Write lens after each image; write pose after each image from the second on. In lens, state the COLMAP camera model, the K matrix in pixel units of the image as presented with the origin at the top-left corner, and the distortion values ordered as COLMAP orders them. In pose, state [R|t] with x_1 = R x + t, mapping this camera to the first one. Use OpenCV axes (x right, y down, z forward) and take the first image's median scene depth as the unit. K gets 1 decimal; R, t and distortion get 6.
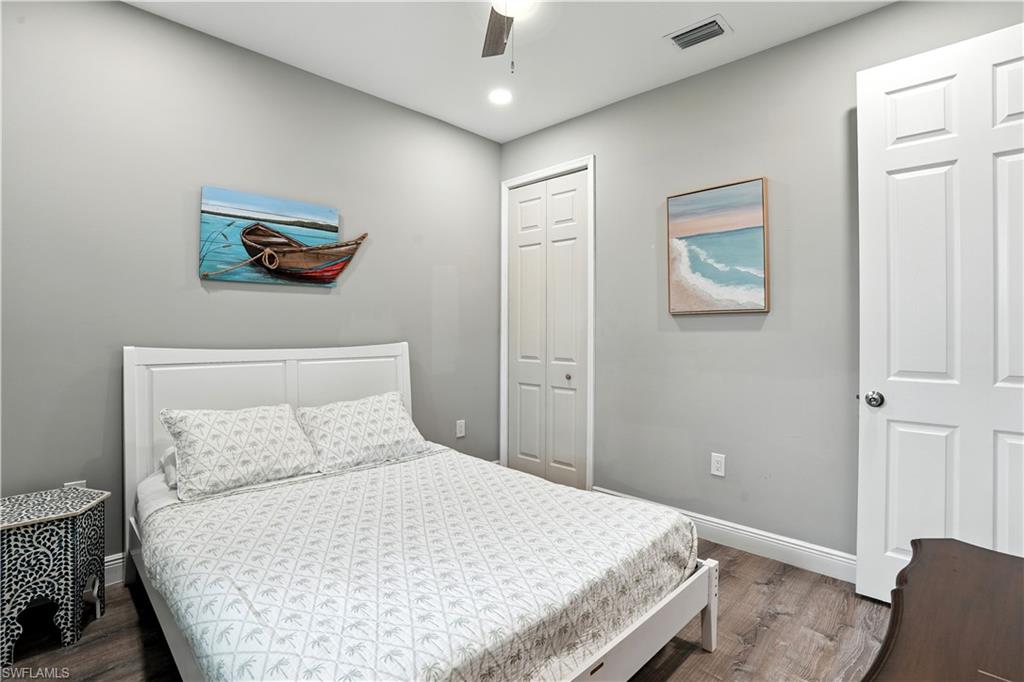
lens RADIAL K [[483.8, 0, 507.1], [0, 483.8, 334.0], [0, 0, 1]] dist [-0.055069, 0.001334]
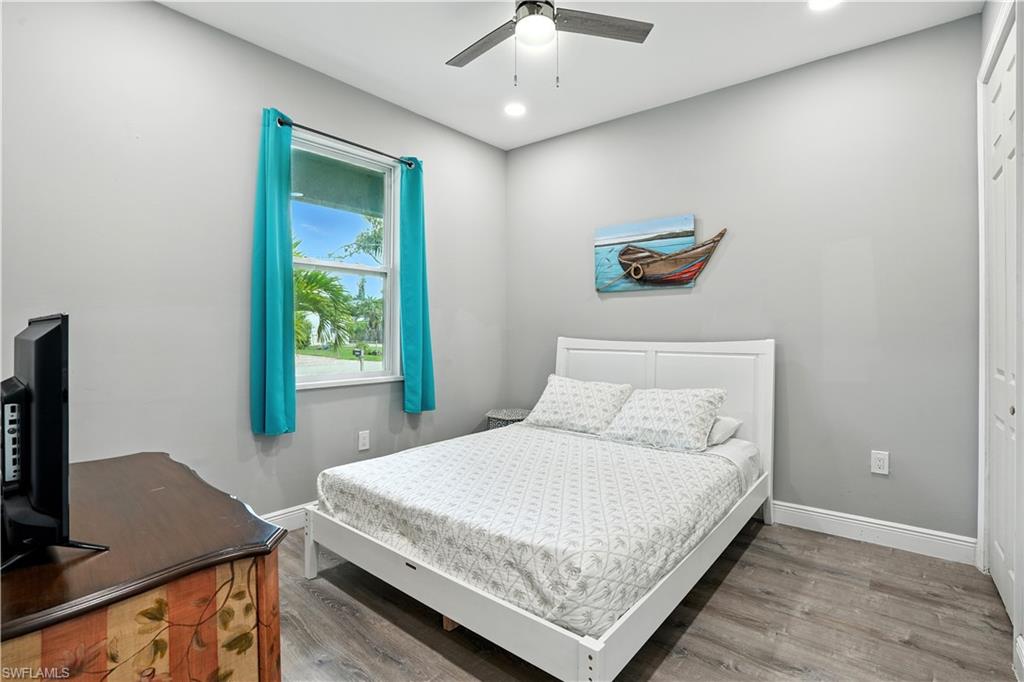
lens RADIAL K [[483.8, 0, 507.1], [0, 483.8, 334.0], [0, 0, 1]] dist [-0.055069, 0.001334]
pose [[0.094410, 0.008383, -0.995498, 0.760627], [-0.007739, 0.999941, 0.007687, 0.004694], [0.995503, 0.006978, 0.094470, 0.536405]]
